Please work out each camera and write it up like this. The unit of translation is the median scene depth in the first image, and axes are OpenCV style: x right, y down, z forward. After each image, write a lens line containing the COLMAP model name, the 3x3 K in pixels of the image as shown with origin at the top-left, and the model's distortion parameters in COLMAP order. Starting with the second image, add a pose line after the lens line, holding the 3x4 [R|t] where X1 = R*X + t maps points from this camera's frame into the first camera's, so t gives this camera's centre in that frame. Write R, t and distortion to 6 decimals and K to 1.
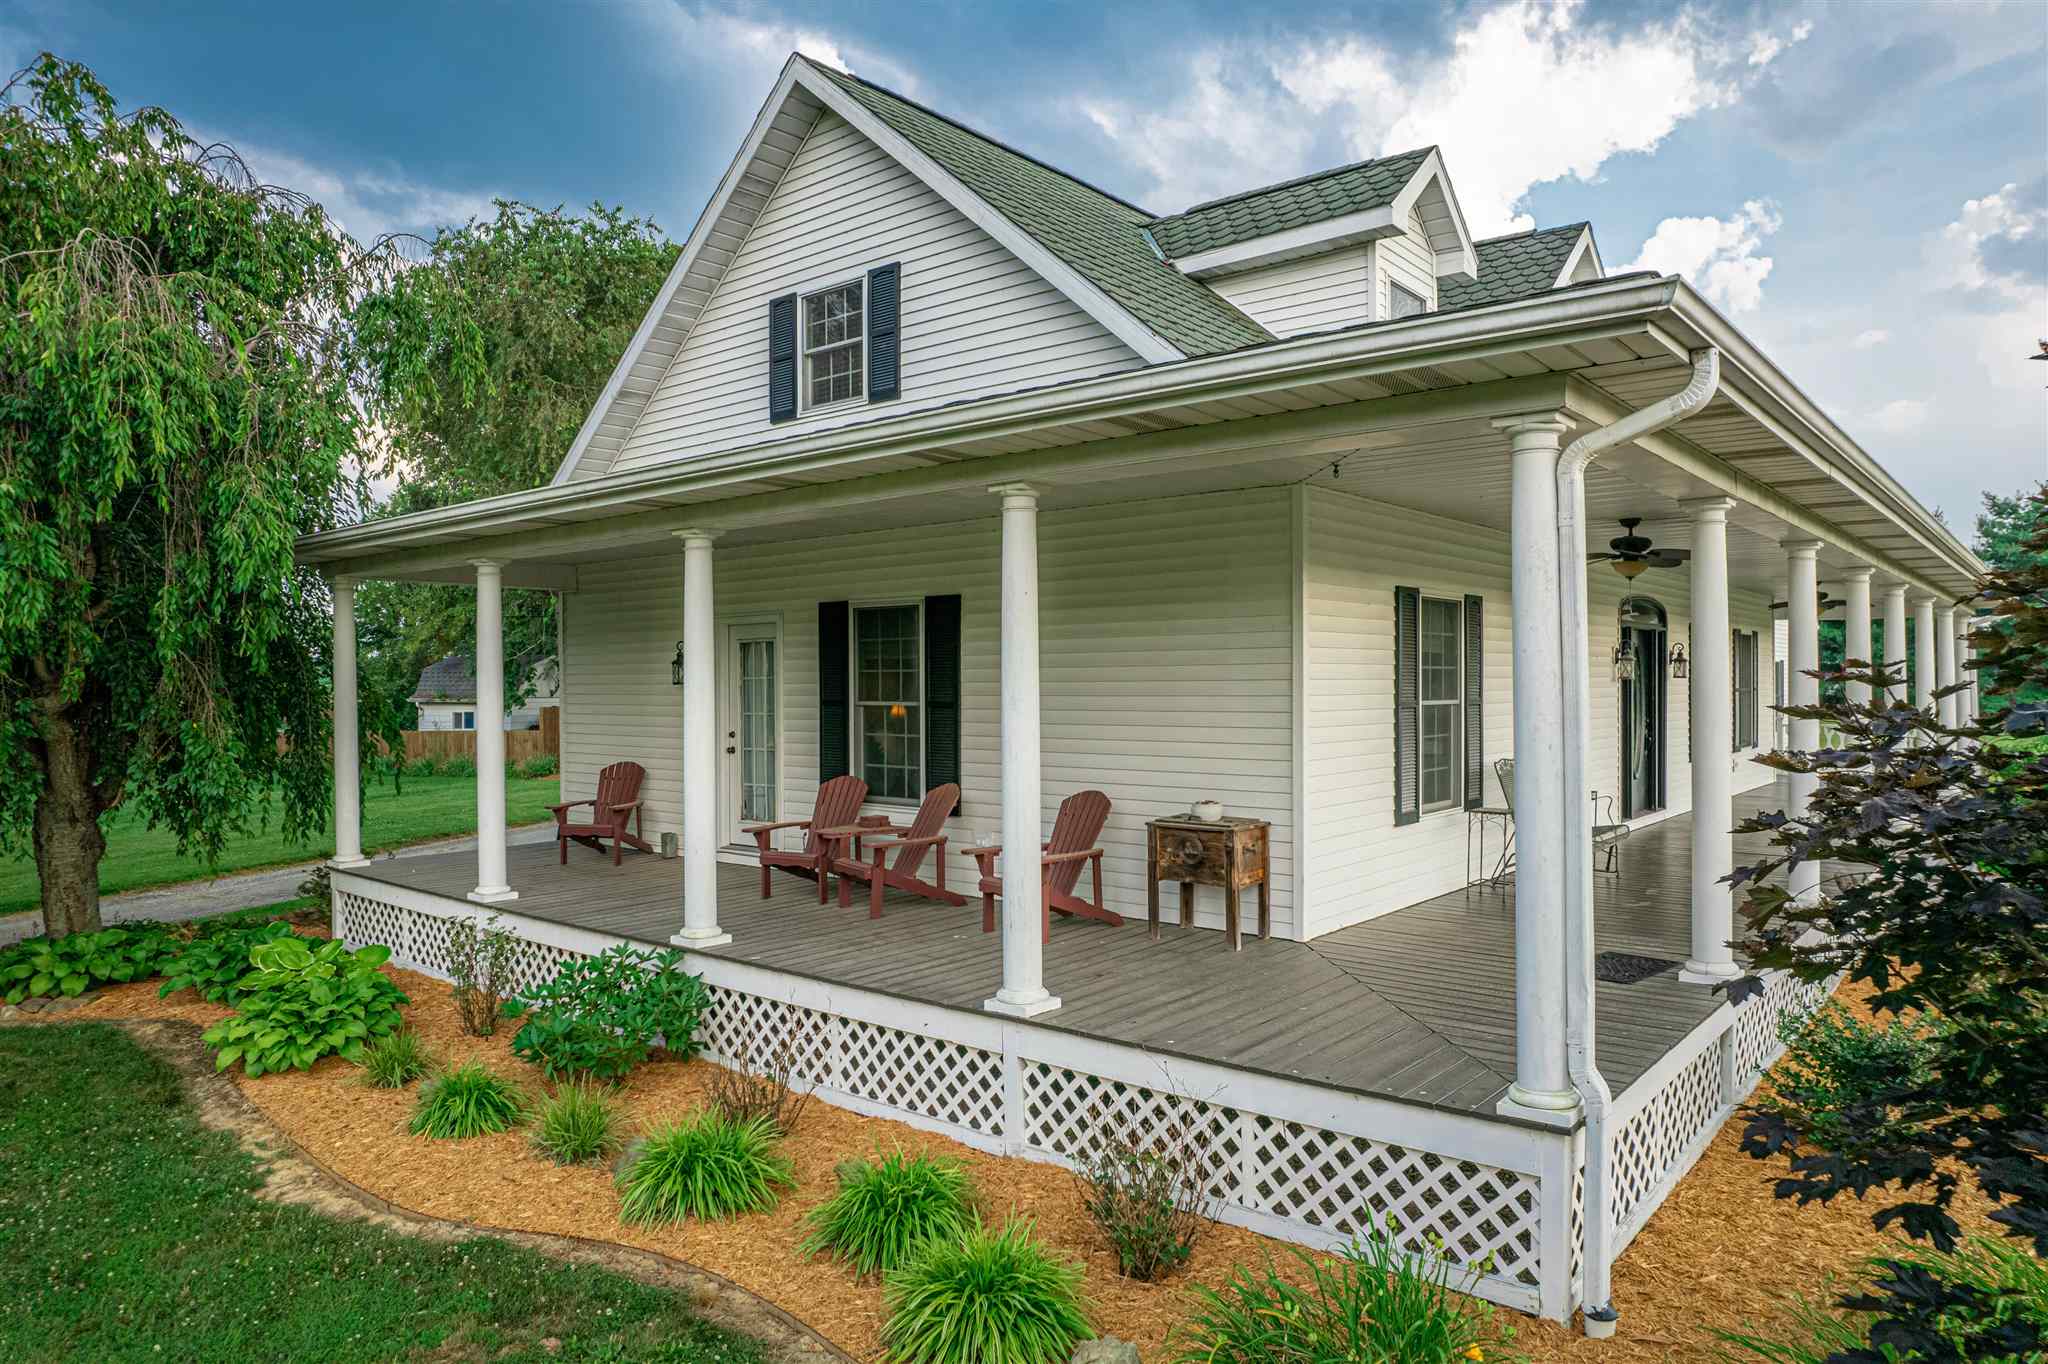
lens RADIAL K [[1301.3, 0, 1024.0], [0, 1301.3, 682.0], [0, 0, 1]] dist [-0.035220, 0.002811]
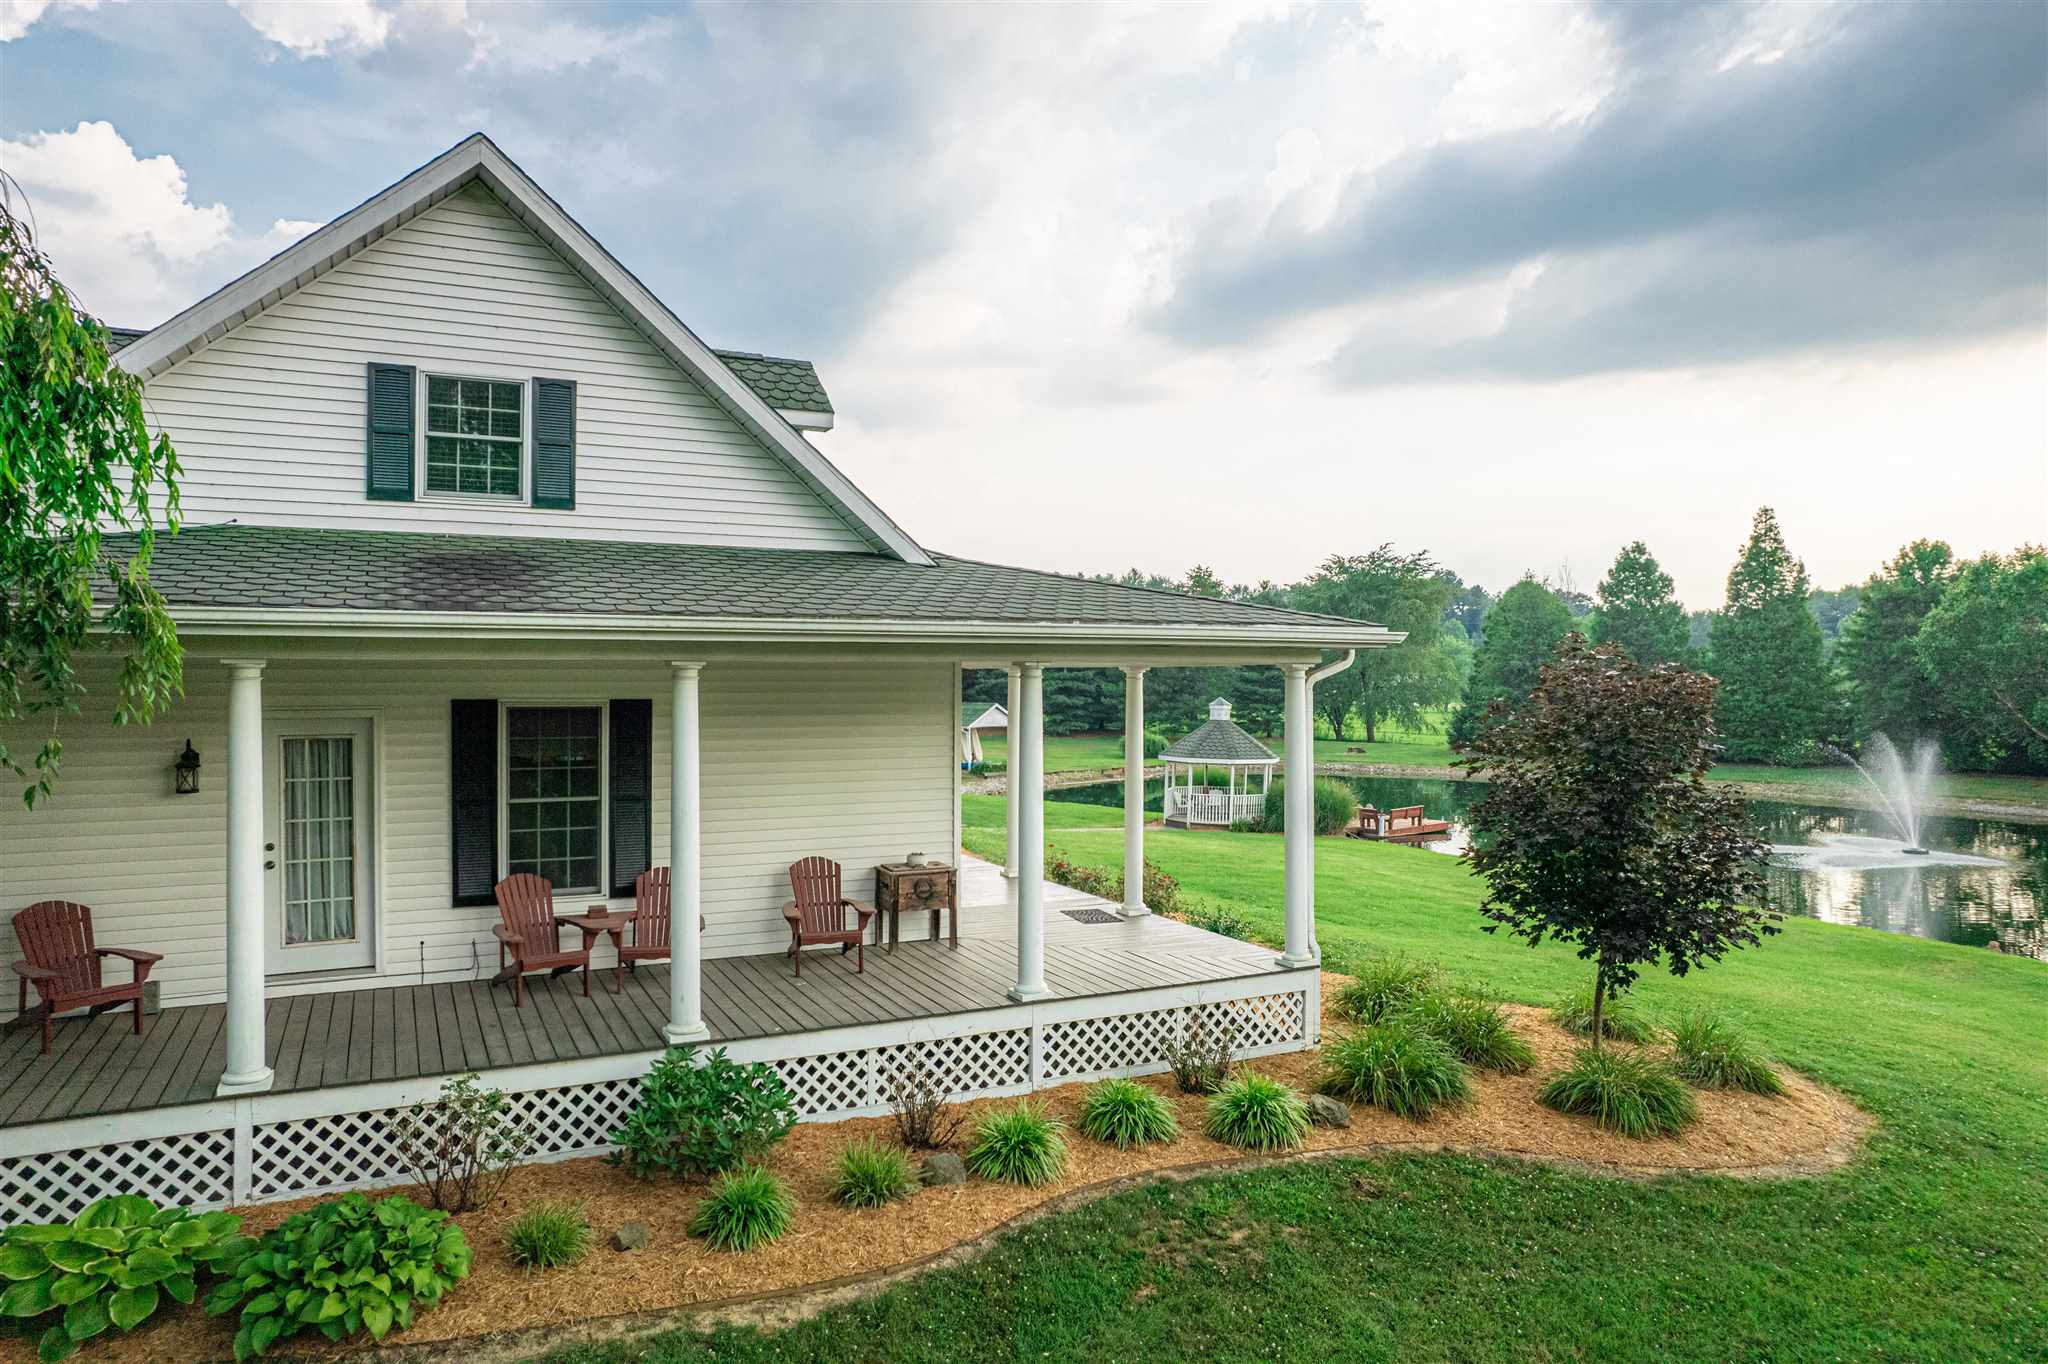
lens RADIAL K [[1301.3, 0, 1024.0], [0, 1301.3, 682.0], [0, 0, 1]] dist [-0.035220, 0.002811]
pose [[0.402526, 0.006149, 0.915388, -0.898504], [-0.002523, 0.999981, -0.005608, -0.072980], [-0.915405, -0.000052, 0.402534, 0.238102]]
